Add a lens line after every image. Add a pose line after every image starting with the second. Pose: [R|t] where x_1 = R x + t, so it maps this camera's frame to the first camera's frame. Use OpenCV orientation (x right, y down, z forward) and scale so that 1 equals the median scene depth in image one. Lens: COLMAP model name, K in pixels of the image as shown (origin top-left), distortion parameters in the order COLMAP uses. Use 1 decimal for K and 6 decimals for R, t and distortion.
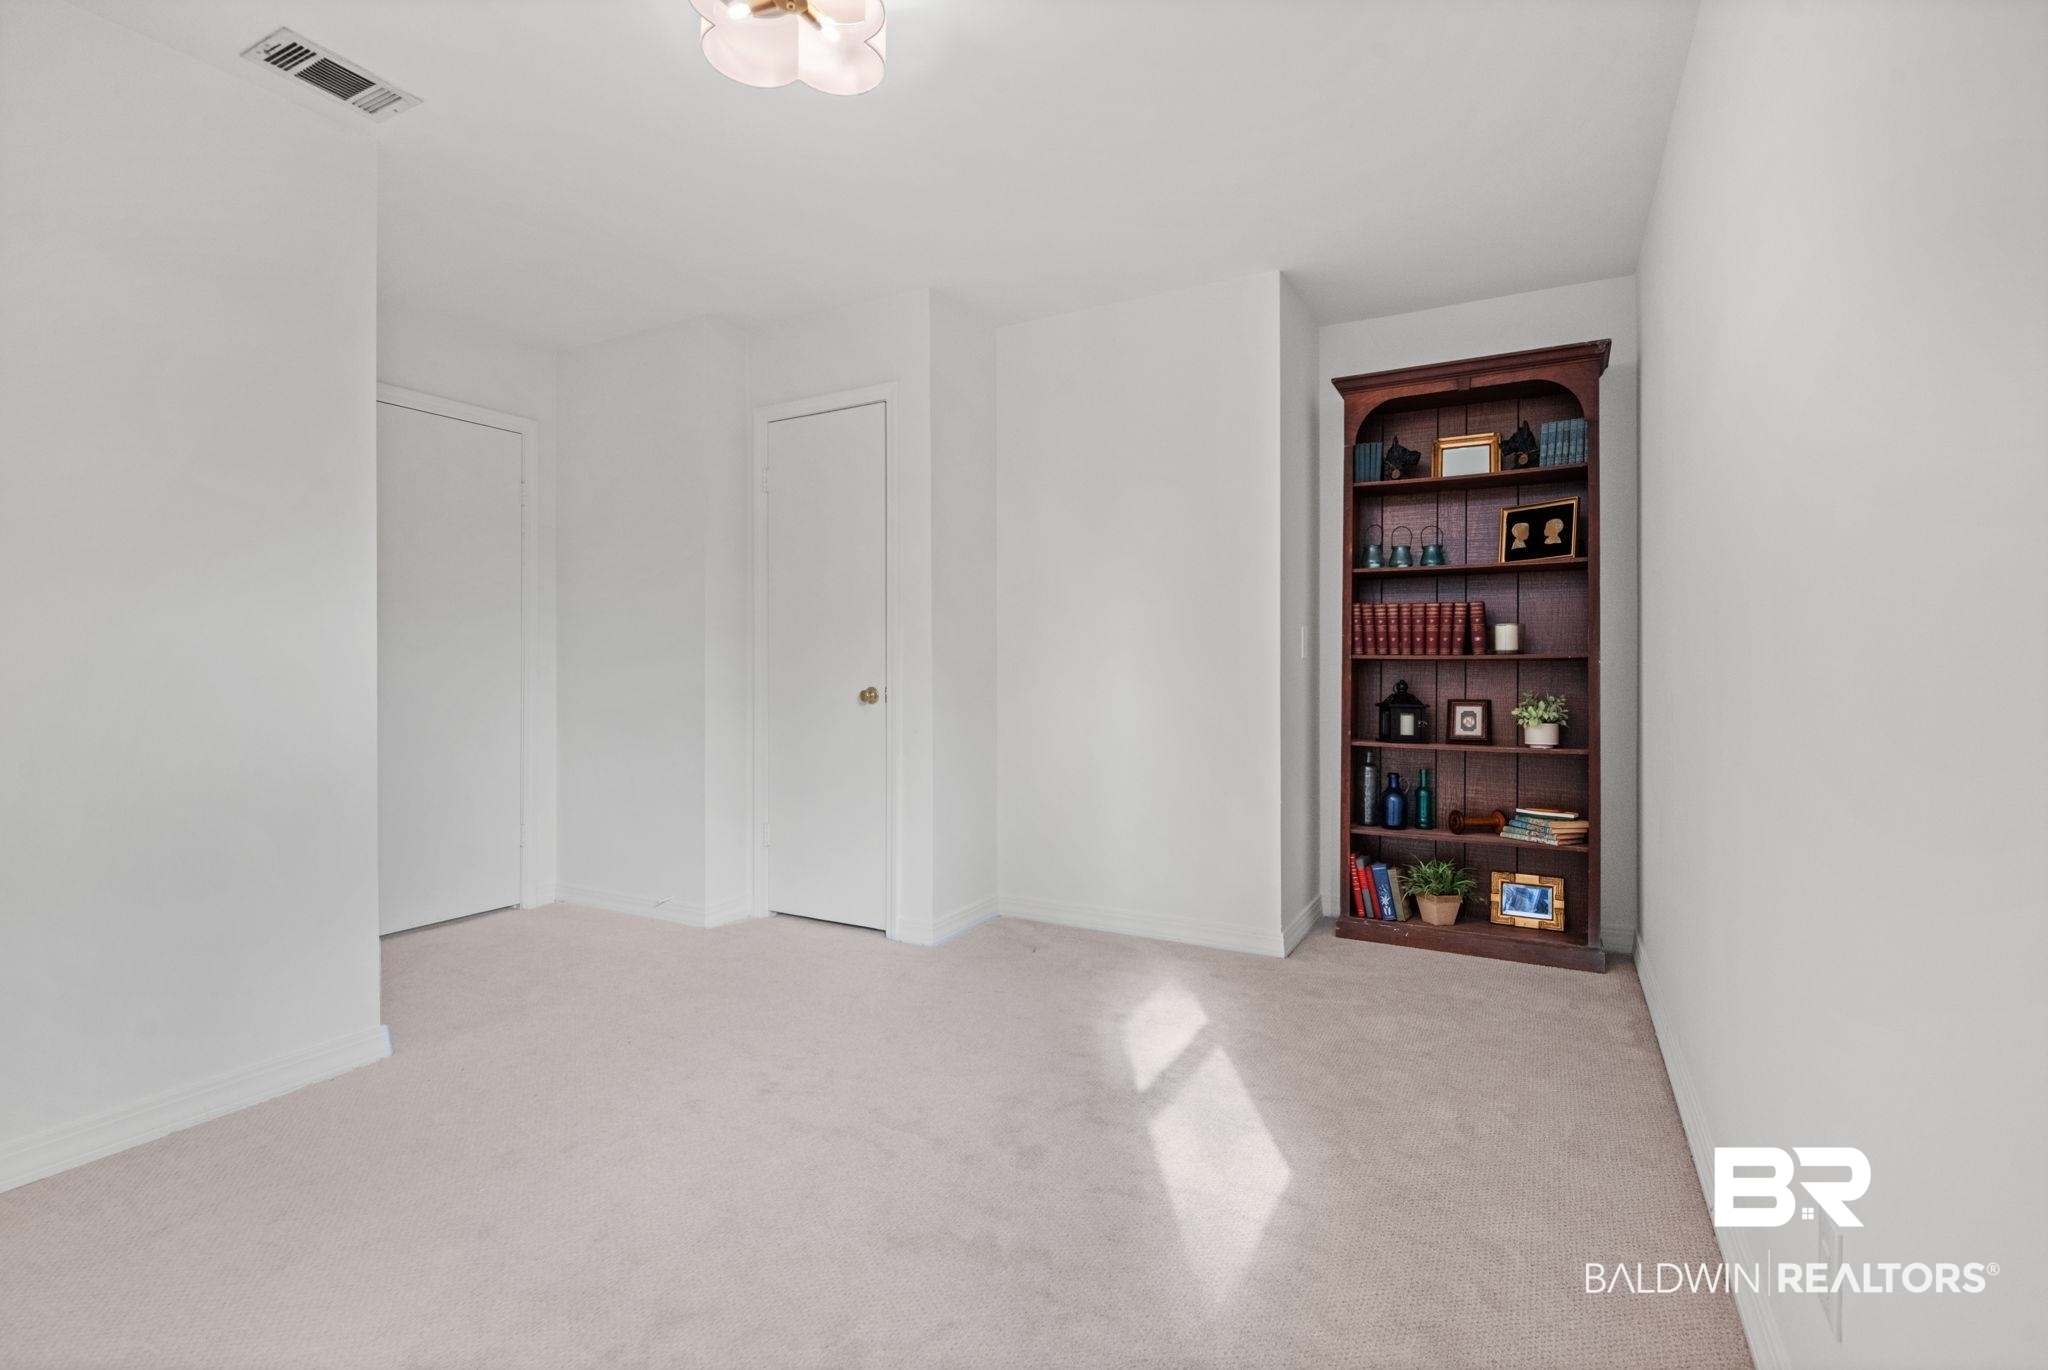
lens RADIAL K [[924.8, 0, 1026.4], [0, 924.8, 678.4], [0, 0, 1]] dist [0.006503, -0.013348]
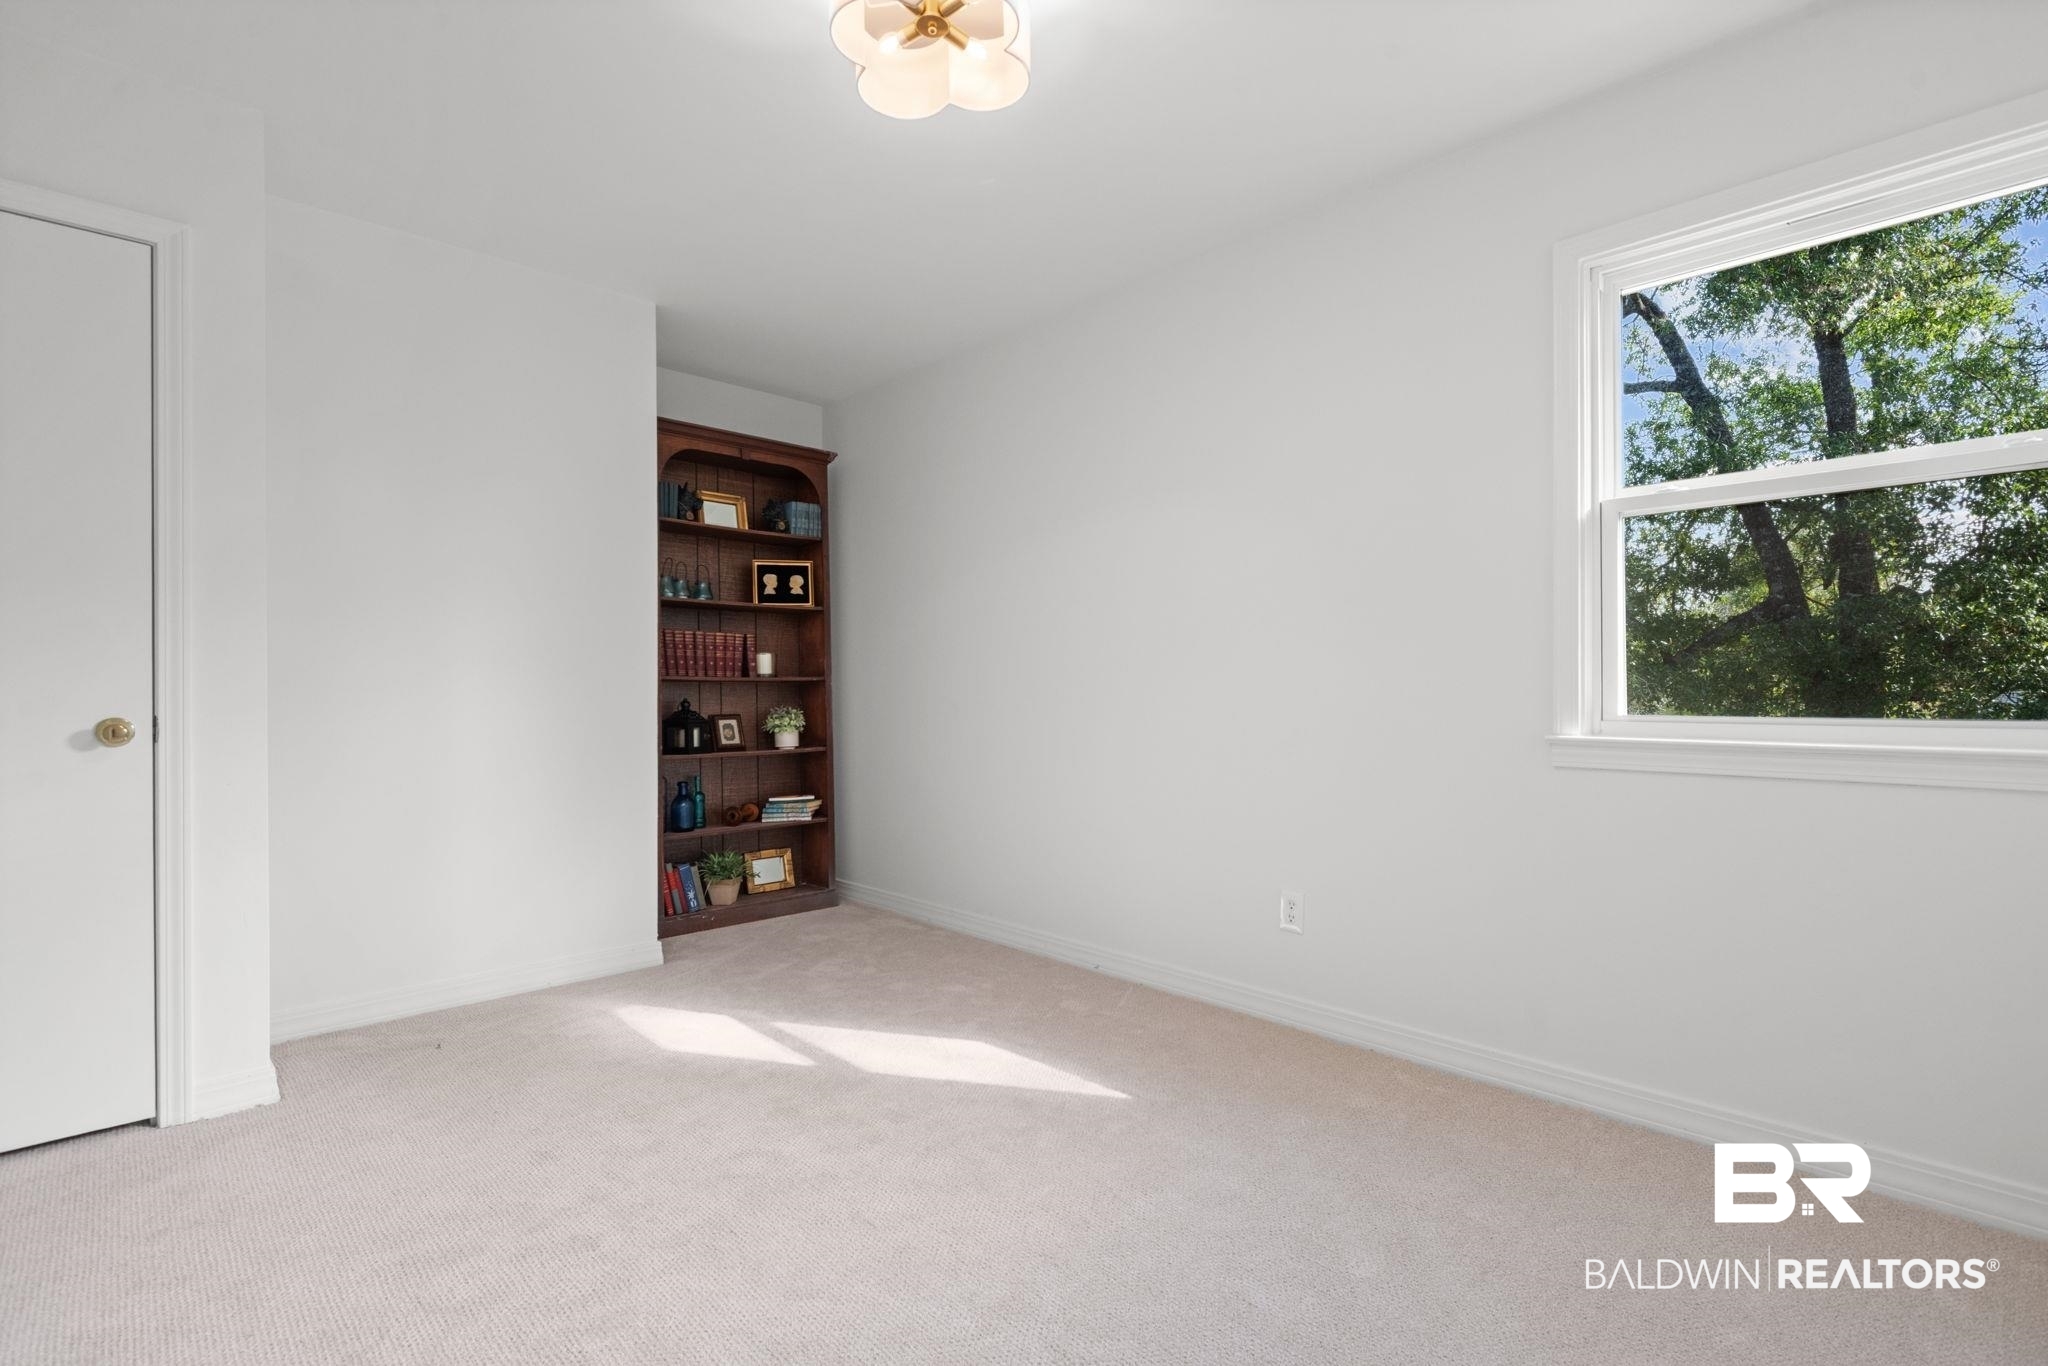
lens RADIAL K [[912.9, 0, 1019.0], [0, 912.9, 710.3], [0, 0, 1]] dist [0.002940, -0.011680]
pose [[0.309620, -0.020180, 0.950646, -0.559526], [0.016953, 0.999733, 0.015701, 0.005515], [-0.950709, 0.011255, 0.309880, 0.286857]]
